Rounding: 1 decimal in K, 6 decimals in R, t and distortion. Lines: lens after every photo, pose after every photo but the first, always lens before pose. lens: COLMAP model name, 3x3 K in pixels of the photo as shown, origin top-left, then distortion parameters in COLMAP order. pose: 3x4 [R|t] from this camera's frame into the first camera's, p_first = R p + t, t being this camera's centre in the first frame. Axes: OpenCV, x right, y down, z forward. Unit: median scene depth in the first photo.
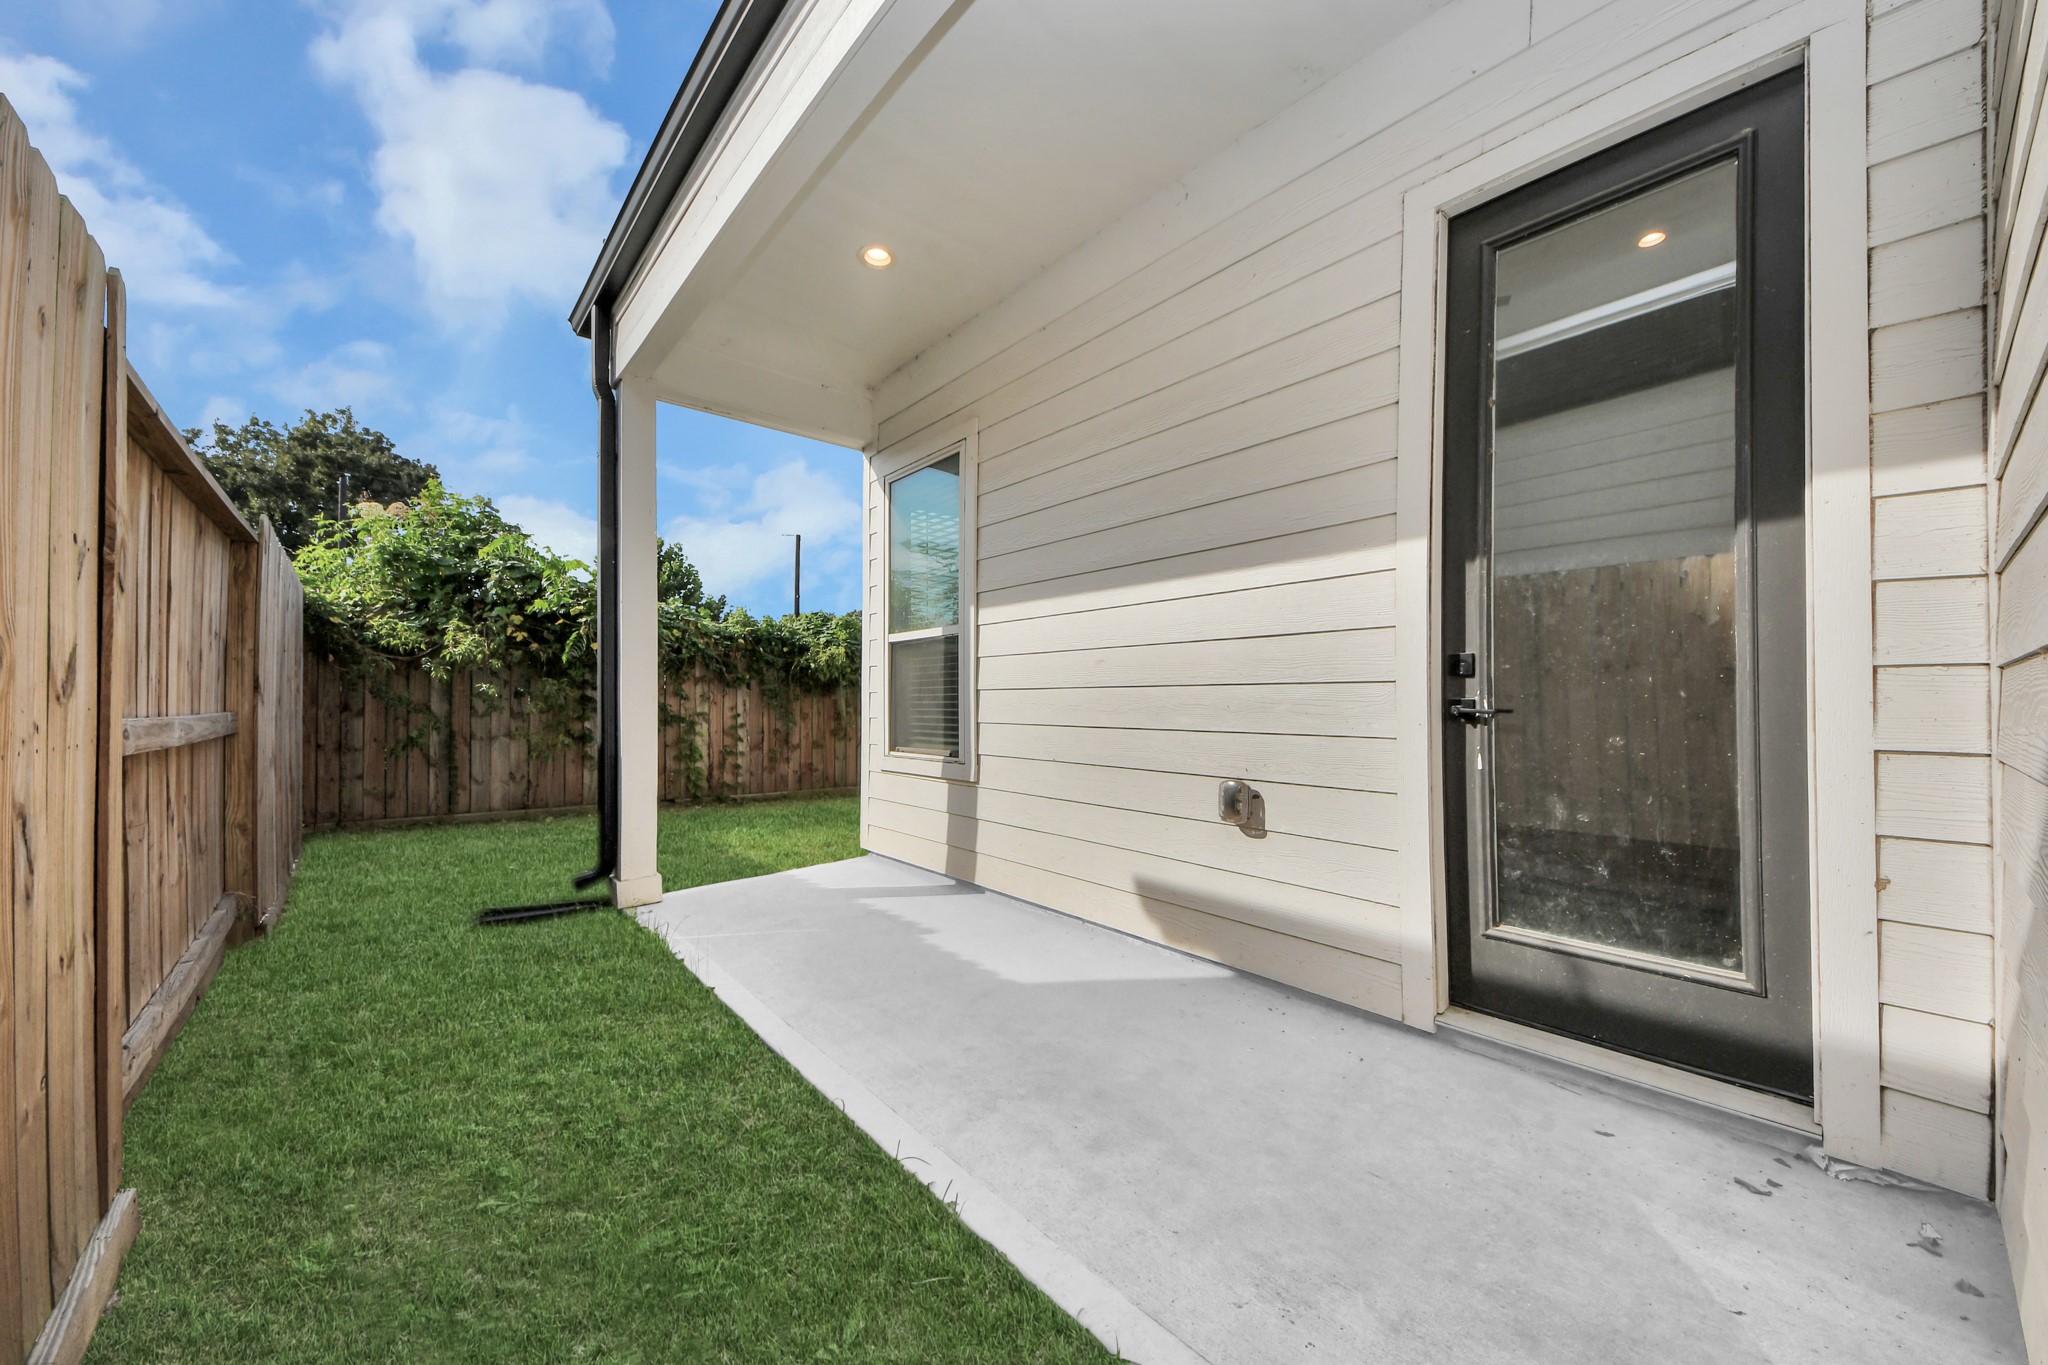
lens RADIAL K [[748.1, 0, 1022.9], [0, 748.1, 687.0], [0, 0, 1]] dist [0.014598, -0.005265]
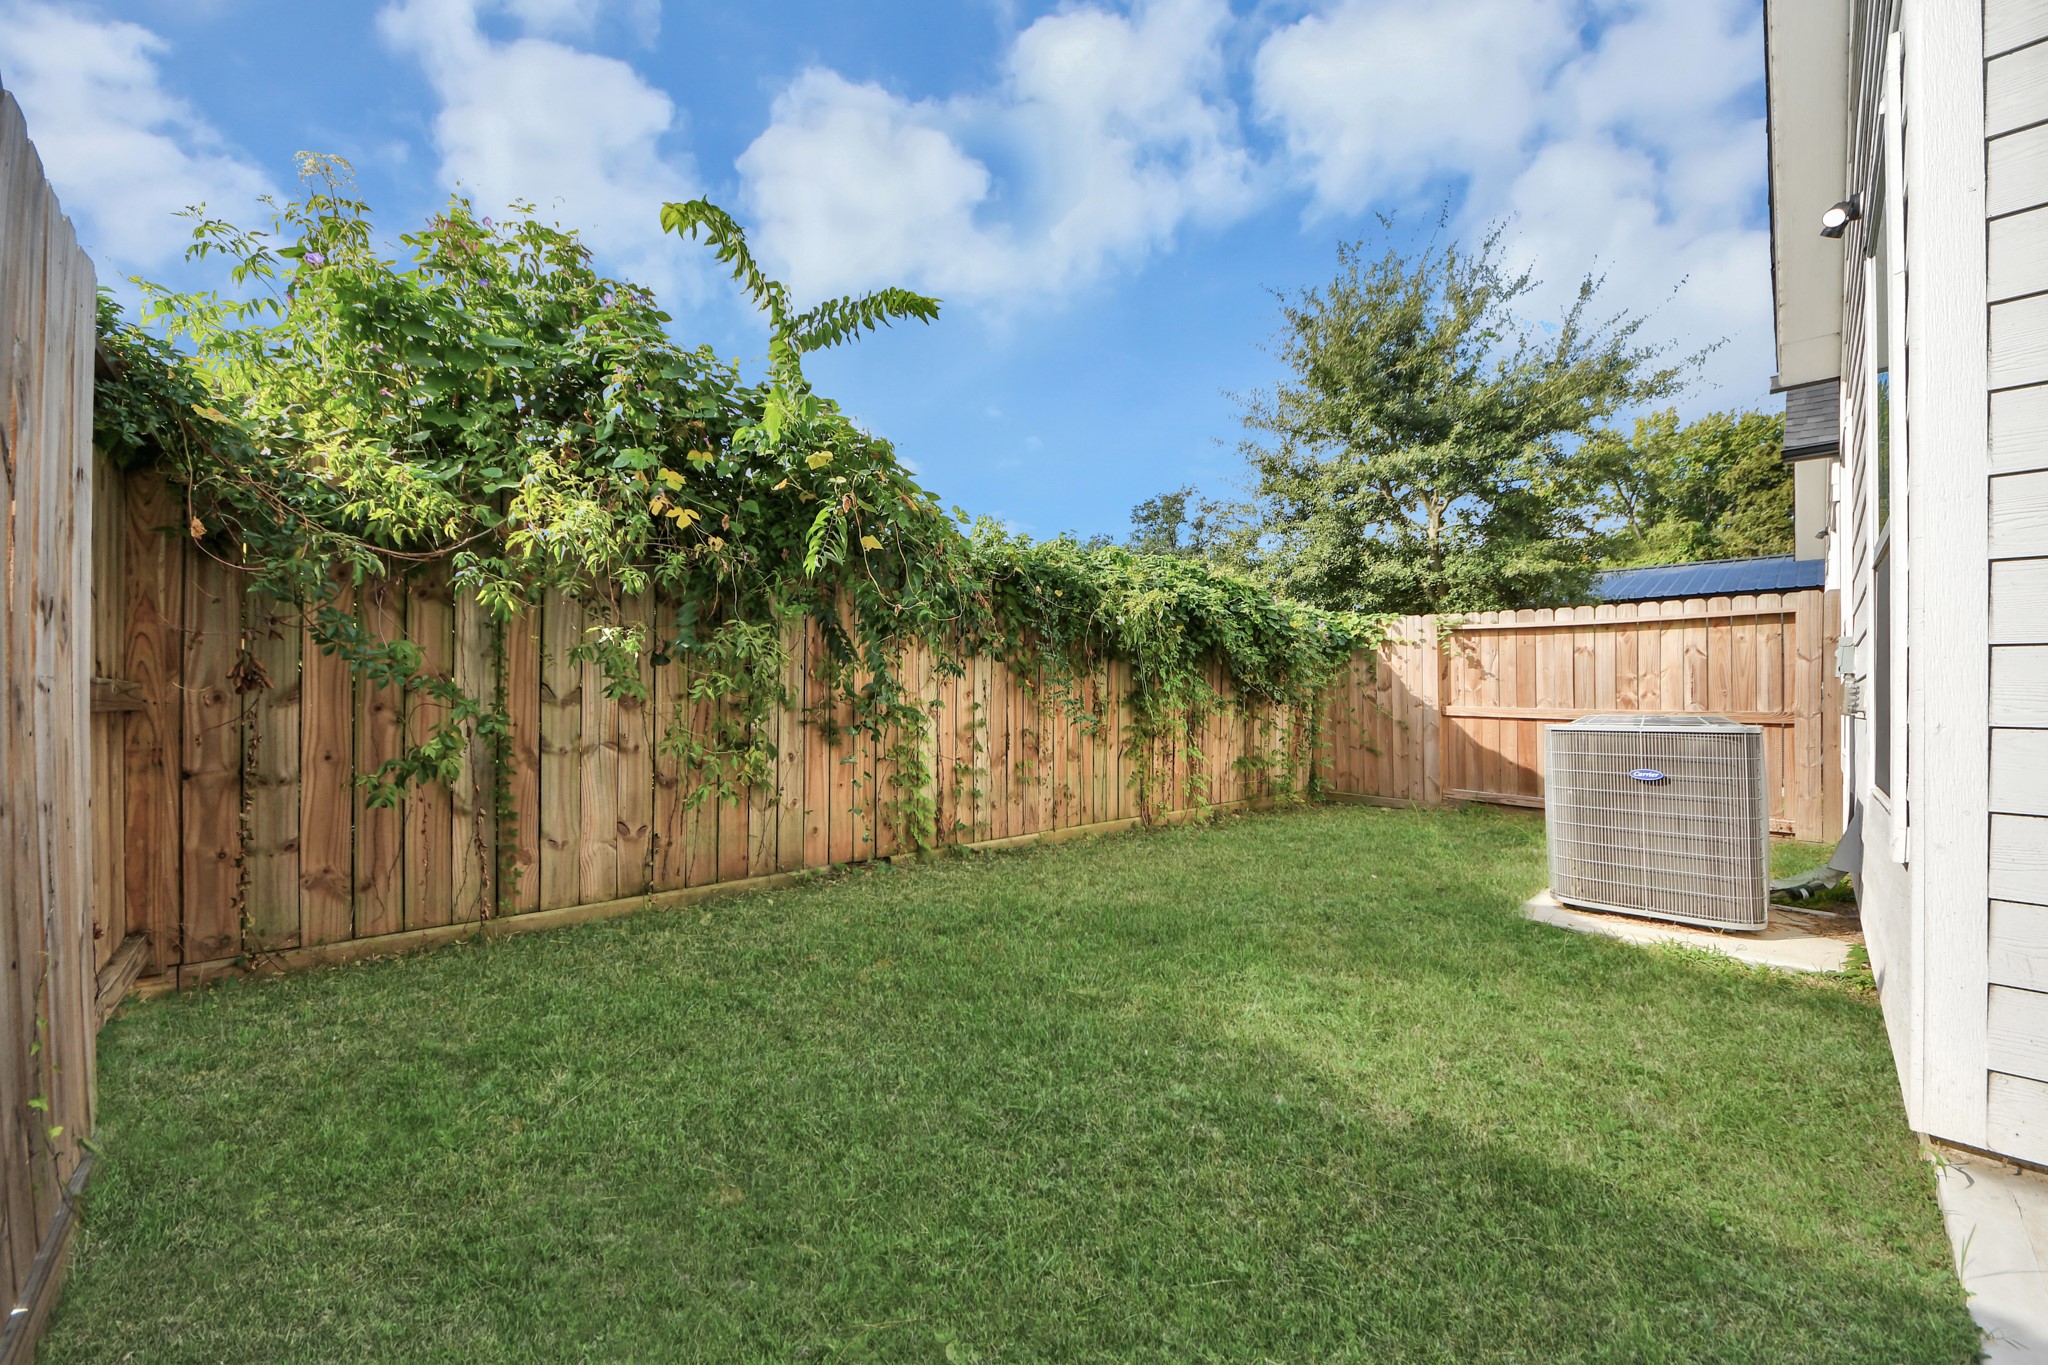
lens RADIAL K [[748.1, 0, 1028.0], [0, 748.1, 687.3], [0, 0, 1]] dist [0.014598, -0.005265]
pose [[0.999087, 0.013945, 0.040378, -0.465947], [-0.014619, 0.999758, 0.016452, 0.017269], [-0.040139, -0.017027, 0.999049, 0.540086]]
